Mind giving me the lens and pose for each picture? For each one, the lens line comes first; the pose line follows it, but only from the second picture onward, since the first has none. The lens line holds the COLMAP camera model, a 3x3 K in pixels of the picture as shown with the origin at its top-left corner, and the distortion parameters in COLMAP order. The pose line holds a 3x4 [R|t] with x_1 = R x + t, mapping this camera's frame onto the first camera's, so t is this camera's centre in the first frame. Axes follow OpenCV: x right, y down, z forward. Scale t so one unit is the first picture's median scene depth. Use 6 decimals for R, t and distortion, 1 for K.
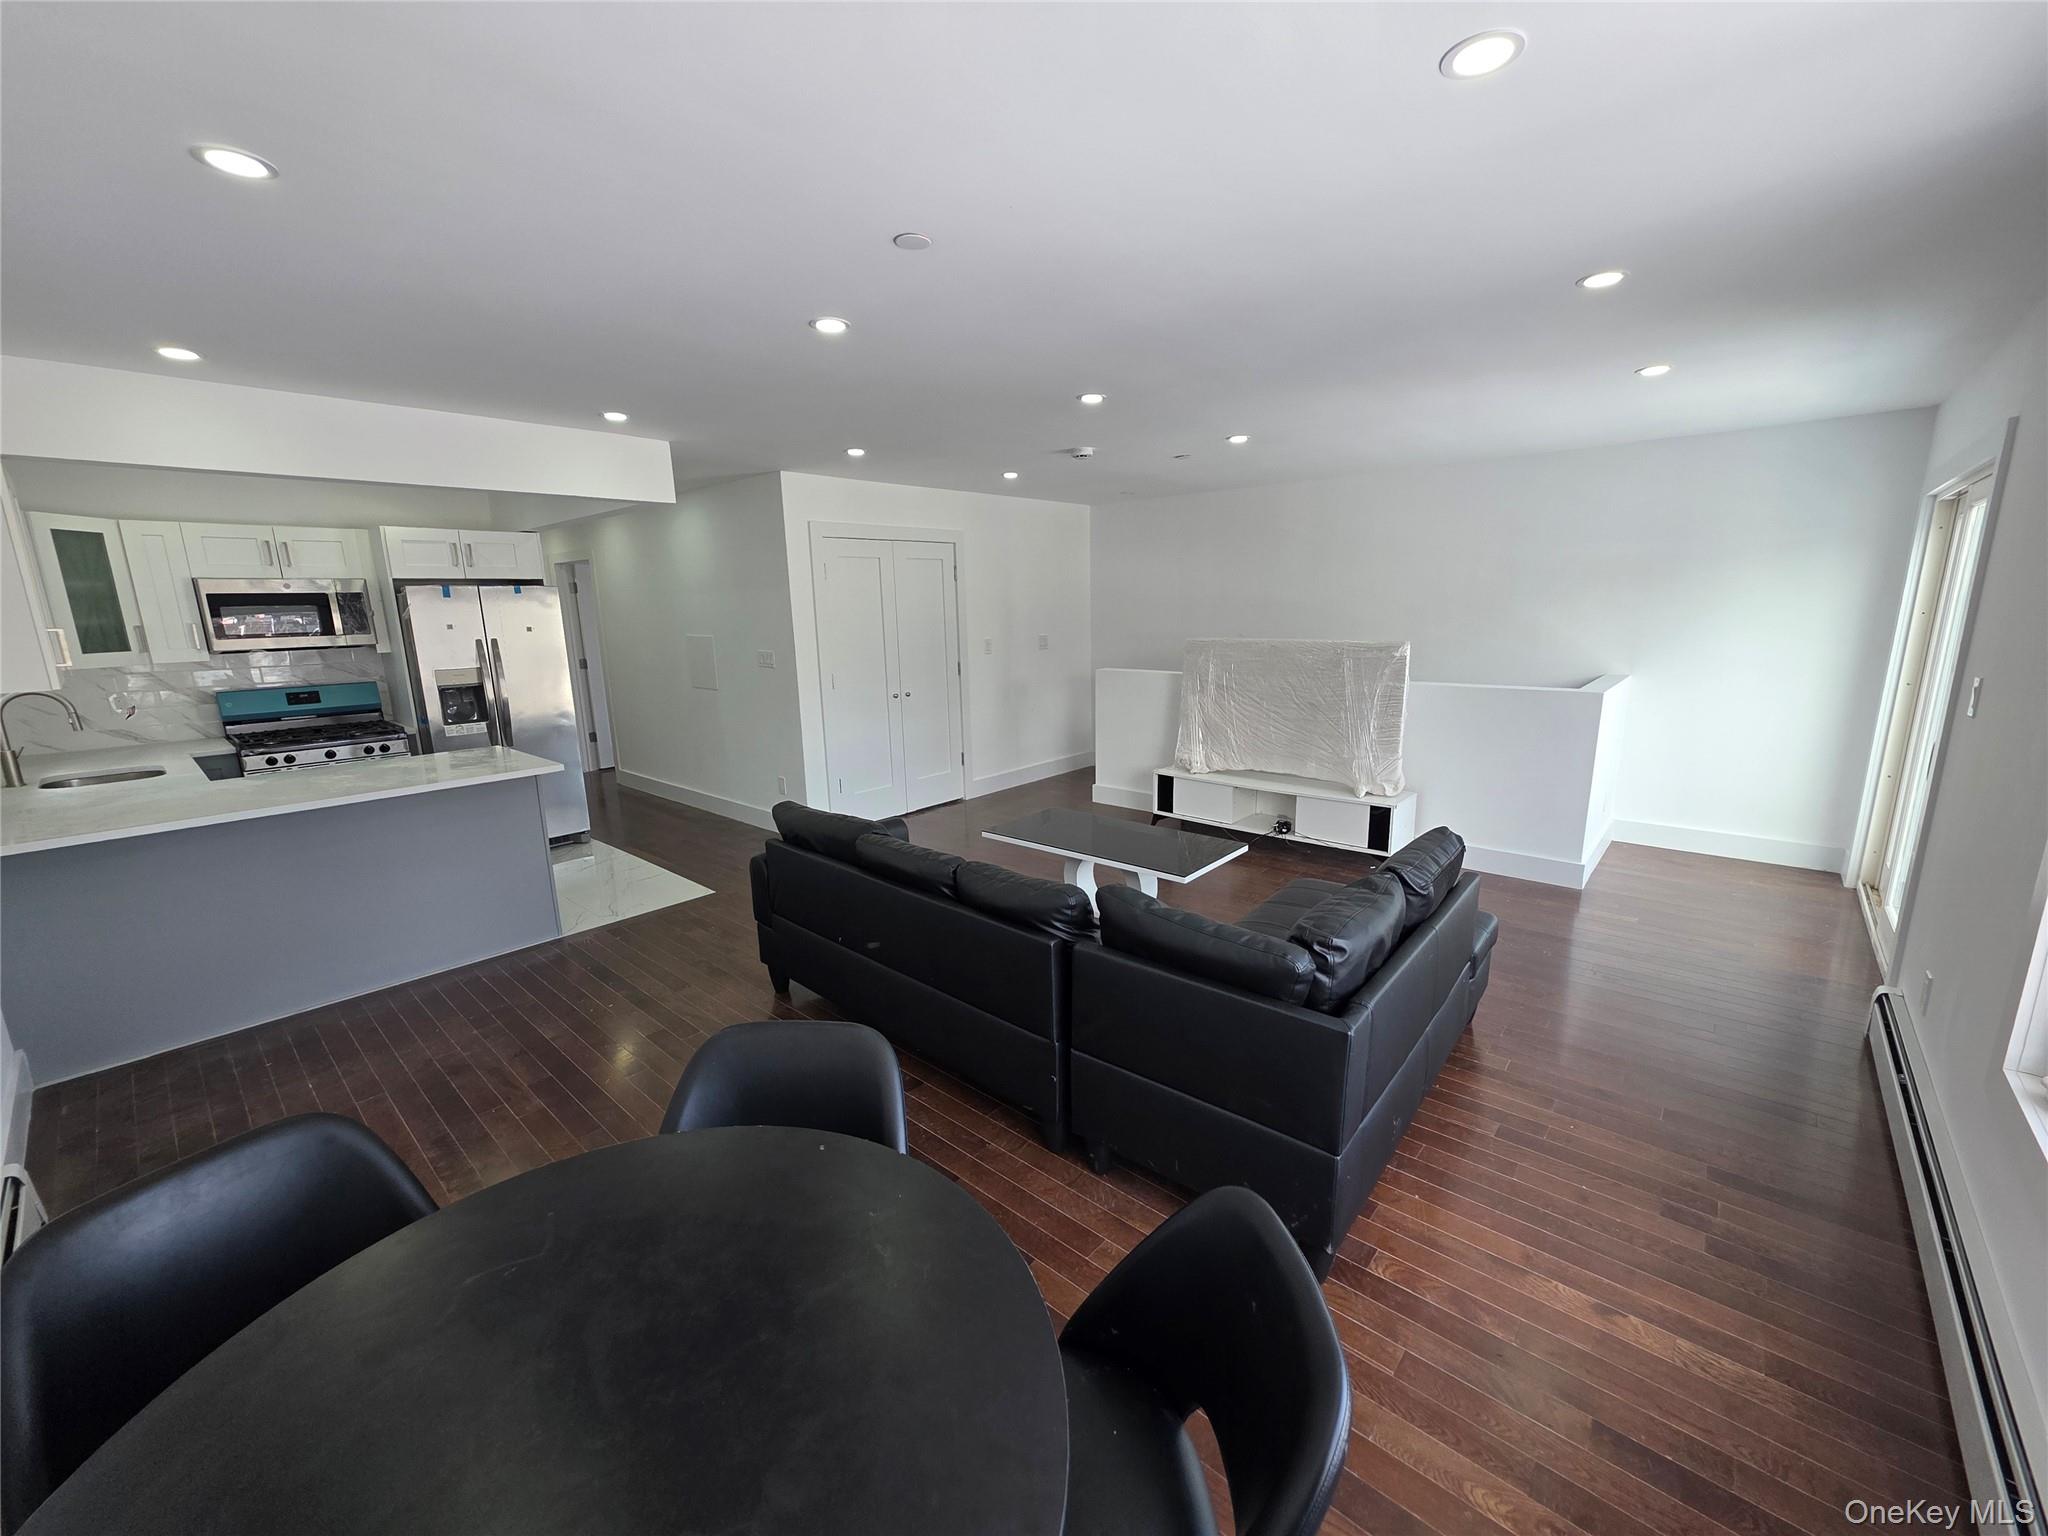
lens RADIAL K [[812.4, 0, 1023.7], [0, 812.4, 776.2], [0, 0, 1]] dist [0.001872, 0.000041]
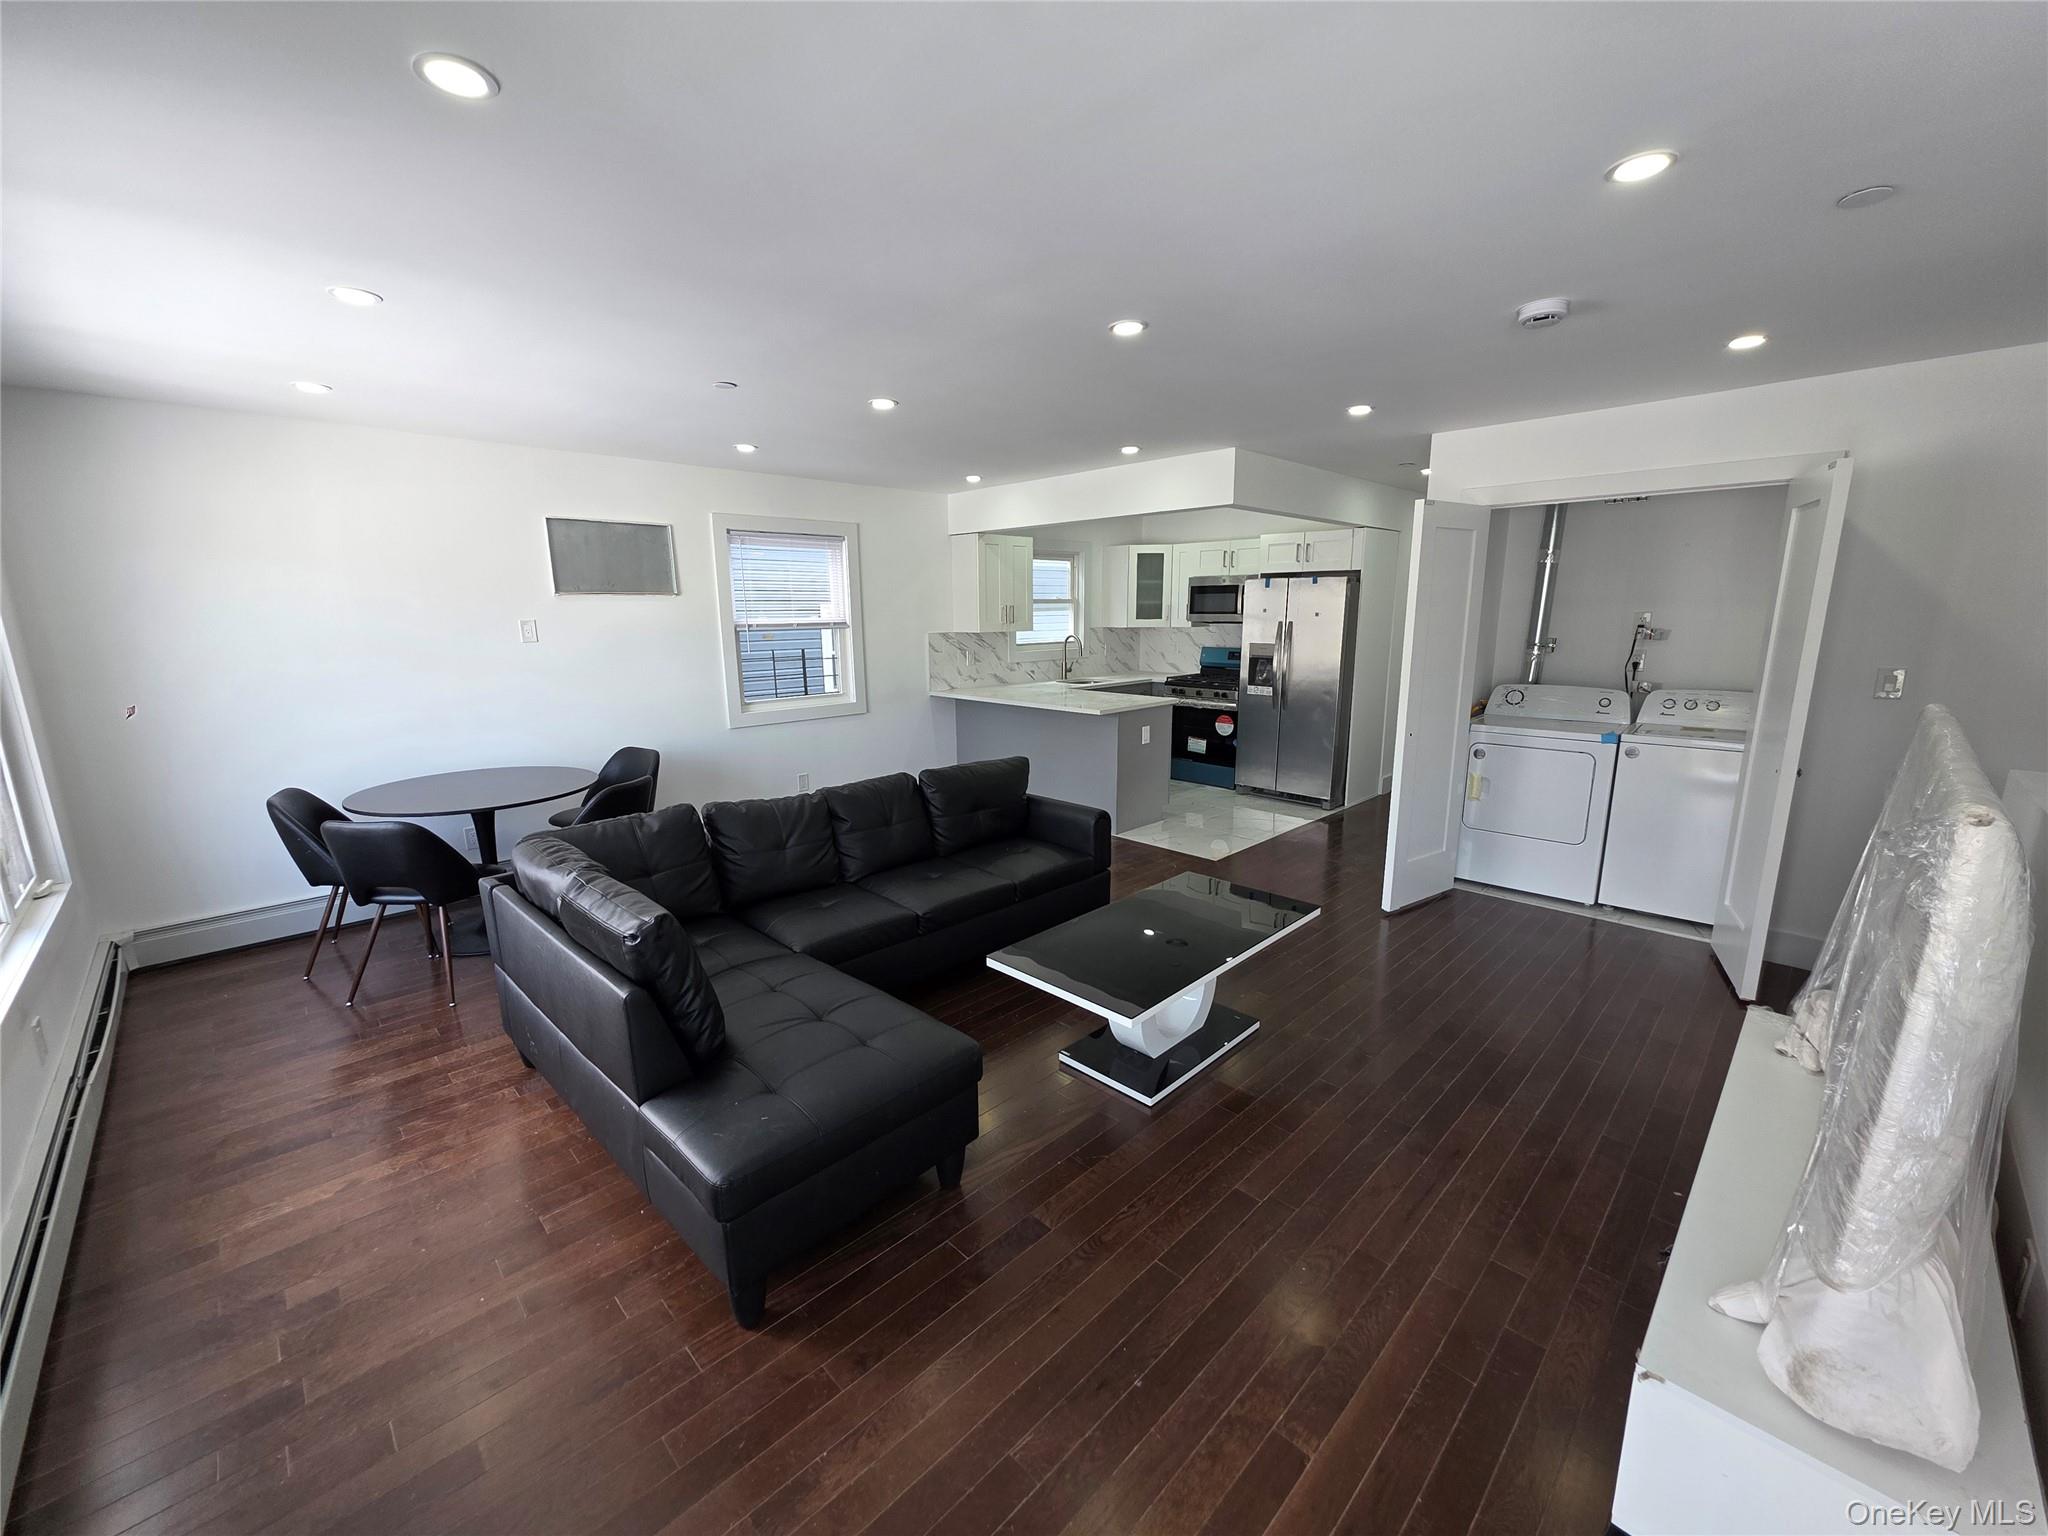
lens RADIAL K [[812.4, 0, 1023.7], [0, 812.4, 776.2], [0, 0, 1]] dist [0.001872, 0.000041]
pose [[-0.064186, 0.224966, -0.972250, 0.640258], [-0.199395, 0.951722, 0.233380, -0.159030], [0.977815, 0.208841, -0.016230, 0.706401]]
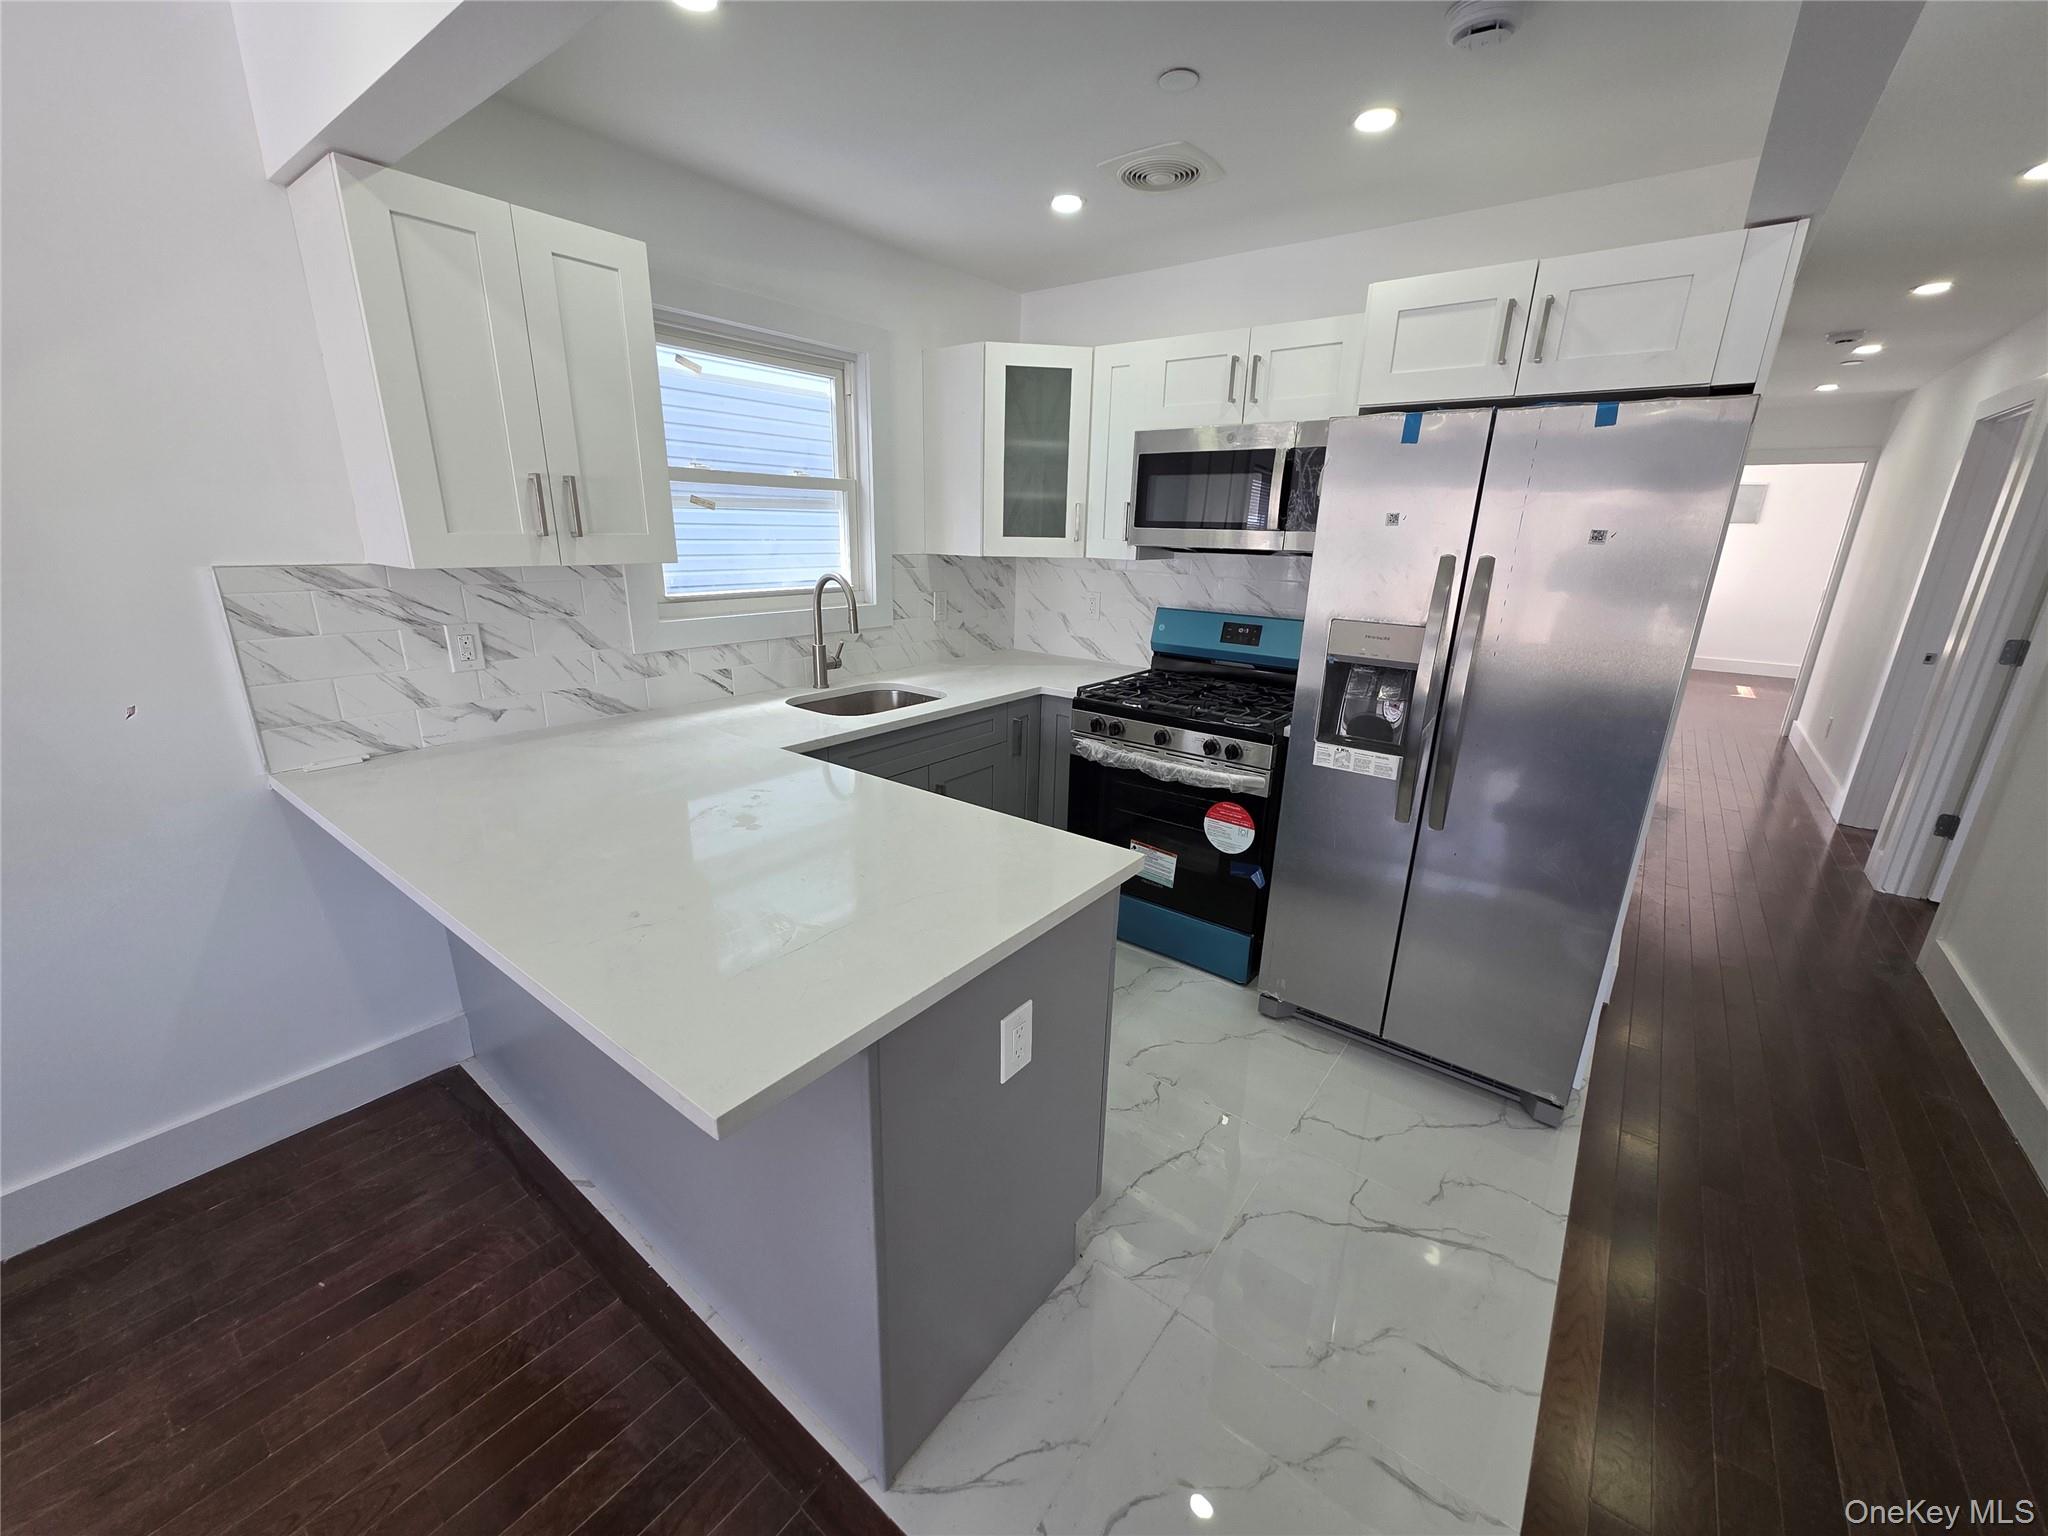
lens RADIAL K [[812.4, 0, 1023.7], [0, 812.4, 776.2], [0, 0, 1]] dist [0.001872, 0.000041]
pose [[0.070313, 0.319264, -0.945054, -0.291384], [-0.231426, 0.926770, 0.295869, -0.142757], [0.970308, 0.197907, 0.139050, 0.793251]]
